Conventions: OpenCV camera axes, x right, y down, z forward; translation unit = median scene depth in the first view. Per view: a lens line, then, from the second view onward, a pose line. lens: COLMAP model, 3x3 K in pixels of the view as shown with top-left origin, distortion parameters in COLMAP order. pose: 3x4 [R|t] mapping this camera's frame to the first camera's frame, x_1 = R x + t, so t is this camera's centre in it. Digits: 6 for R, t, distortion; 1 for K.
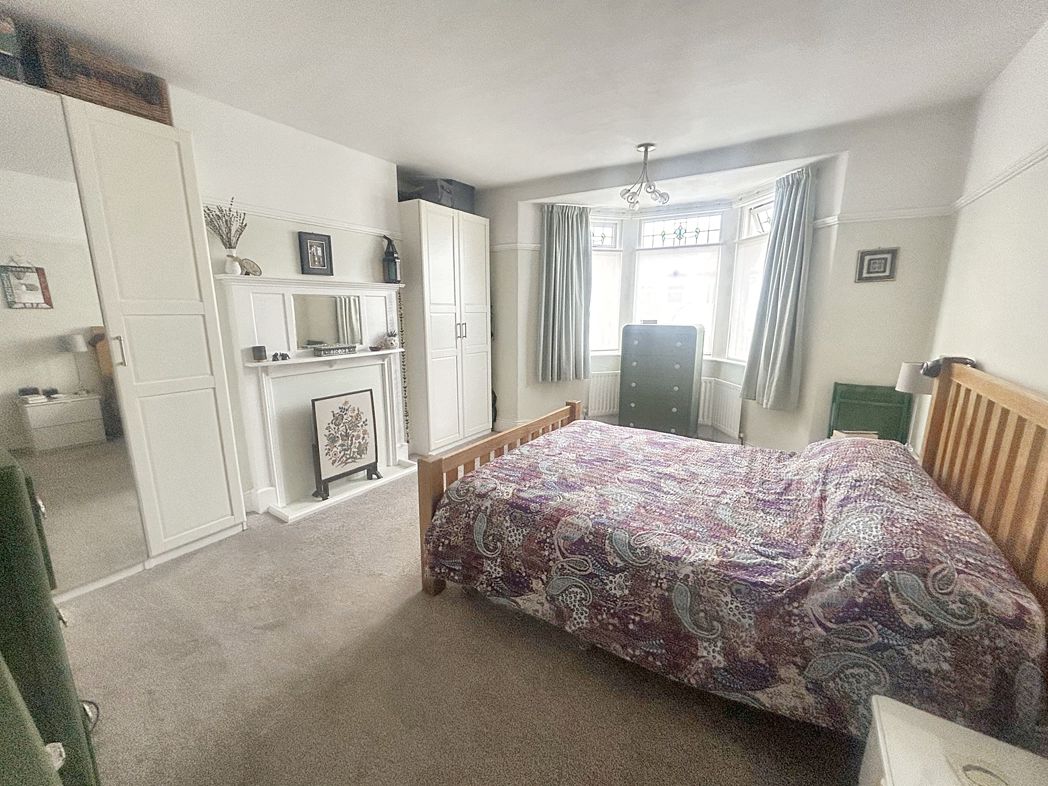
lens RADIAL K [[423.5, 0, 522.1], [0, 423.5, 389.9], [0, 0, 1]] dist [-0.002558, 0.000543]
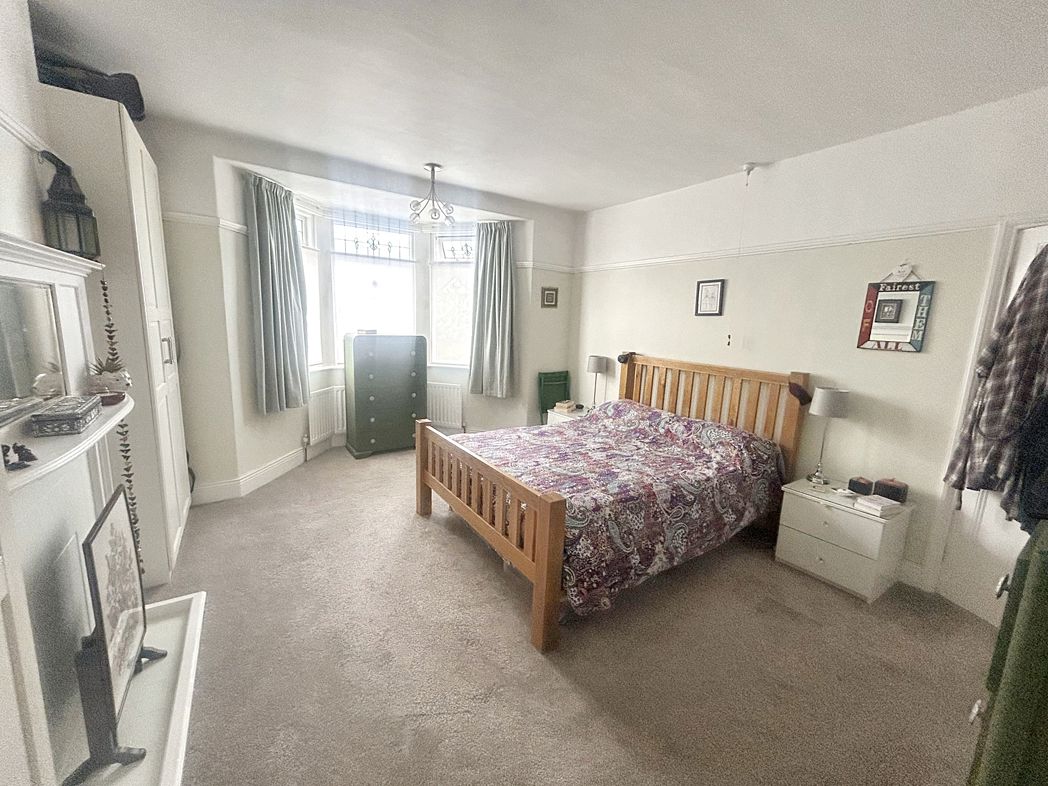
lens RADIAL K [[423.5, 0, 522.1], [0, 423.5, 391.7], [0, 0, 1]] dist [-0.002558, 0.000543]
pose [[0.393092, -0.136819, 0.909263, -0.890679], [0.138676, 0.986378, 0.088471, -0.124590], [-0.908982, 0.091316, 0.406710, 0.595414]]
